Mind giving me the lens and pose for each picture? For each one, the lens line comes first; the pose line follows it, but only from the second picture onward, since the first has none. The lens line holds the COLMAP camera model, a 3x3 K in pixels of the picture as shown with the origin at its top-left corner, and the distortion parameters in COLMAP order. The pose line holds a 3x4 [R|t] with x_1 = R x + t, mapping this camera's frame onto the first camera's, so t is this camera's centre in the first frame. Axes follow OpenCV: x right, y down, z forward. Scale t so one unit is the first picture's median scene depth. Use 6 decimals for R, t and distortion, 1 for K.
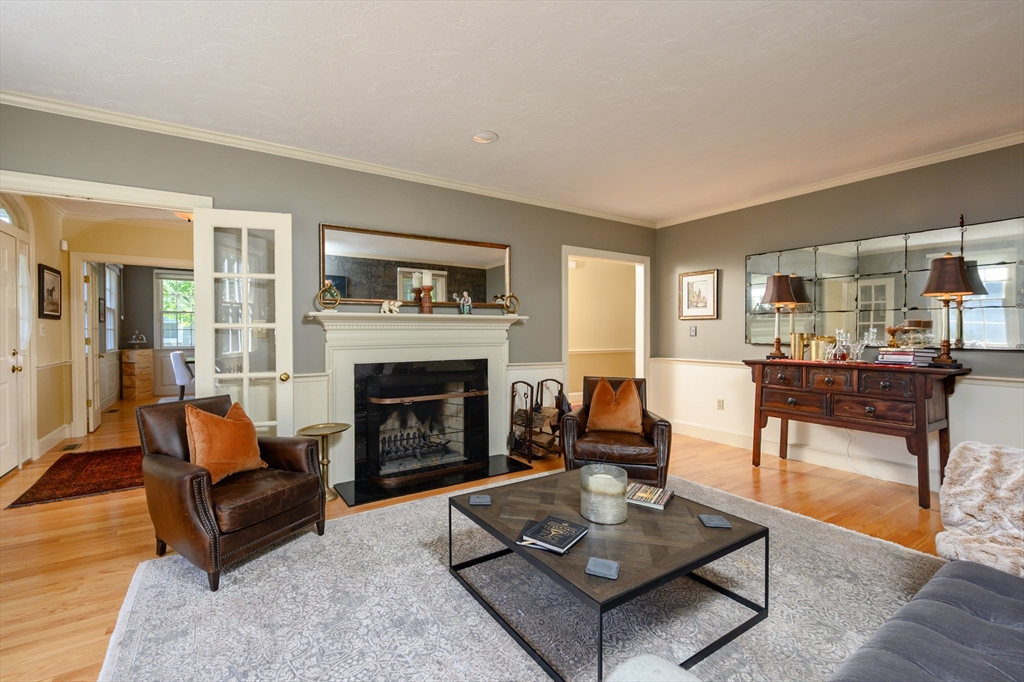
lens RADIAL K [[449.0, 0, 510.0], [0, 449.0, 337.2], [0, 0, 1]] dist [-0.000700, 0.000253]
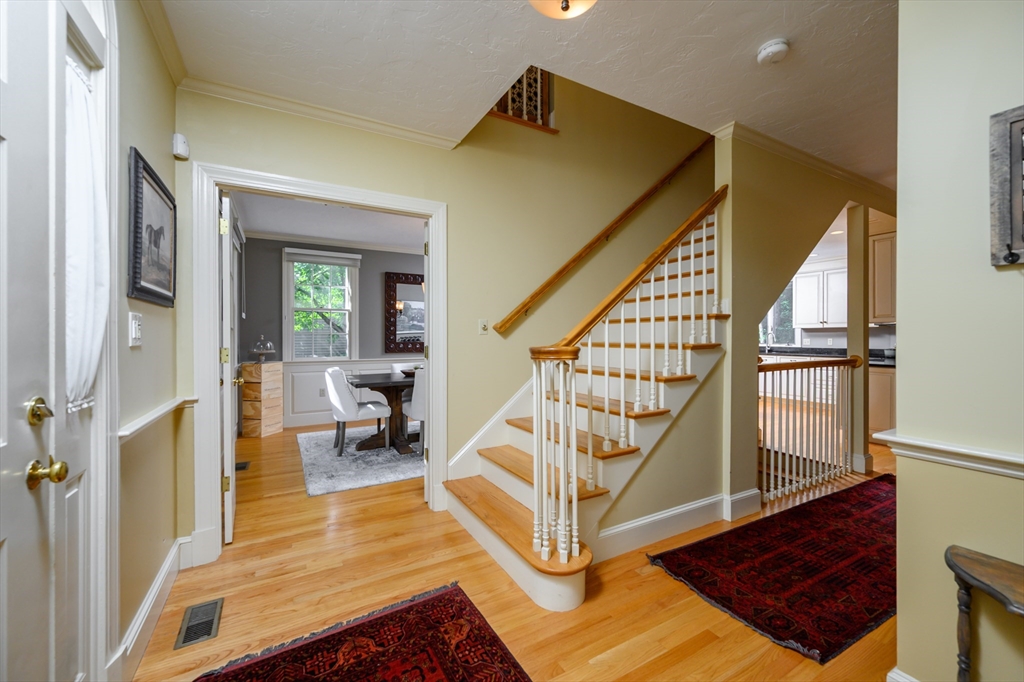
lens RADIAL K [[412.2, 0, 516.4], [0, 412.2, 342.9], [0, 0, 1]] dist [0.001543, -0.000169]
pose [[0.998721, 0.004636, -0.050342, -0.623257], [-0.004801, 0.999983, -0.003156, -0.004373], [0.050326, 0.003393, 0.998727, 0.591517]]
